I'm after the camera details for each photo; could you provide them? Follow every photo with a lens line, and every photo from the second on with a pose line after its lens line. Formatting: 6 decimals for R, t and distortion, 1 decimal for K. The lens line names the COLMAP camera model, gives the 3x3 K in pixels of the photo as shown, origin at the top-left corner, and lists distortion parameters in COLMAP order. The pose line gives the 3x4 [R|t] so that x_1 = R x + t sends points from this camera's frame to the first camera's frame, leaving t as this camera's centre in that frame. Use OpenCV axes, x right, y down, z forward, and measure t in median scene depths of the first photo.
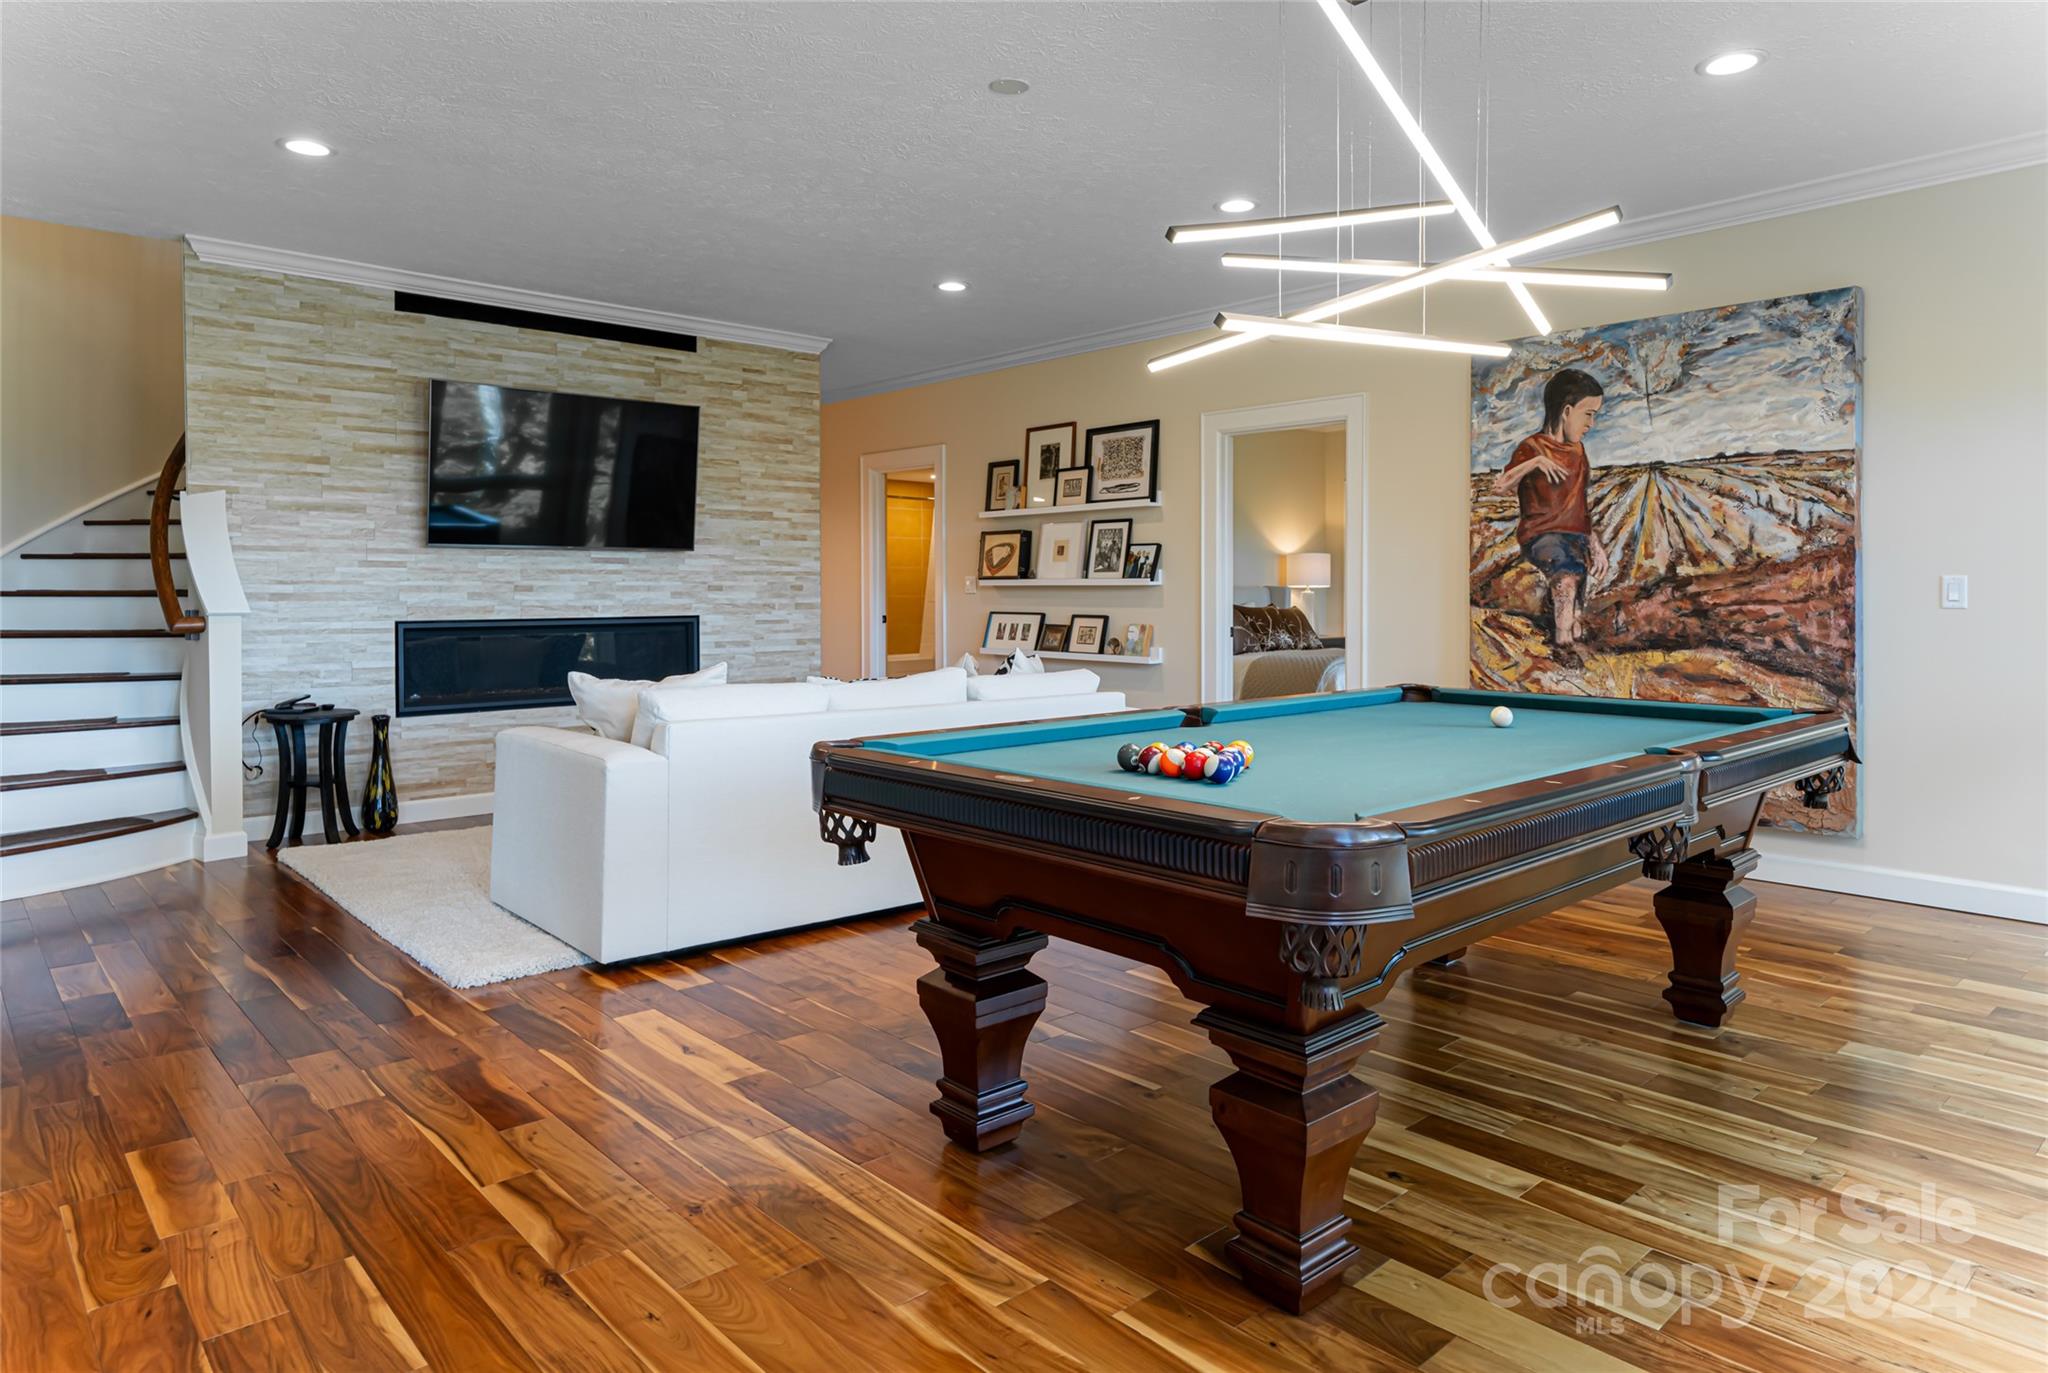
lens RADIAL K [[1229.8, 0, 1025.1], [0, 1229.8, 603.4], [0, 0, 1]] dist [0.001423, 0.000217]
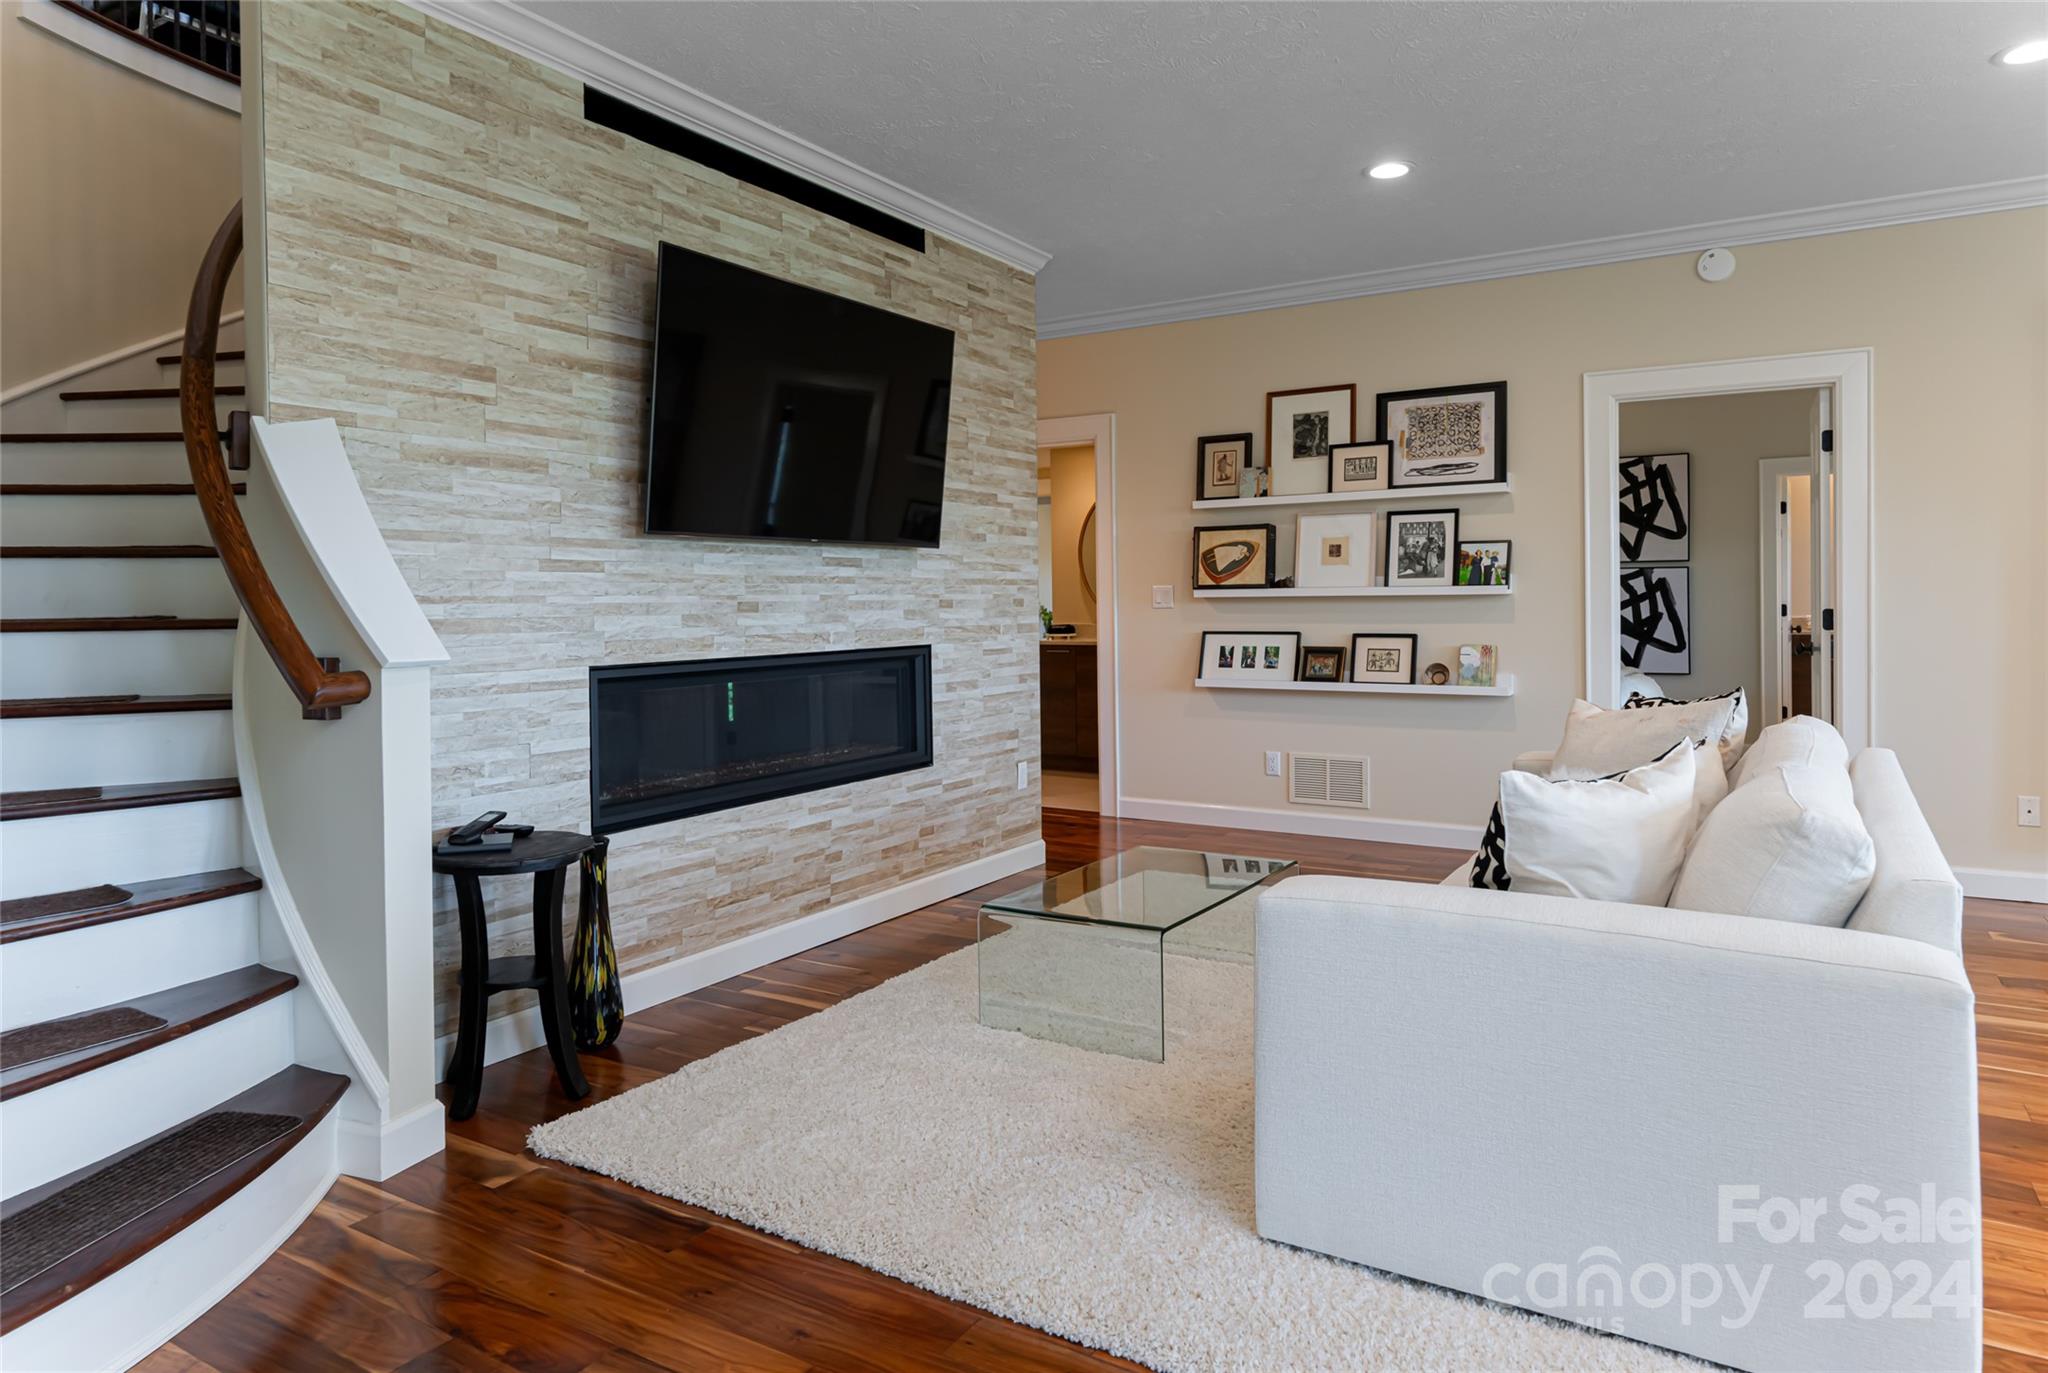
lens RADIAL K [[1236.4, 0, 1024.4], [0, 1236.4, 610.4], [0, 0, 1]] dist [-0.001907, -0.000401]
pose [[0.959751, -0.011492, 0.280618, -0.448505], [0.012997, 0.999909, -0.003502, -0.006482], [-0.280552, 0.007009, 0.959813, 0.372514]]
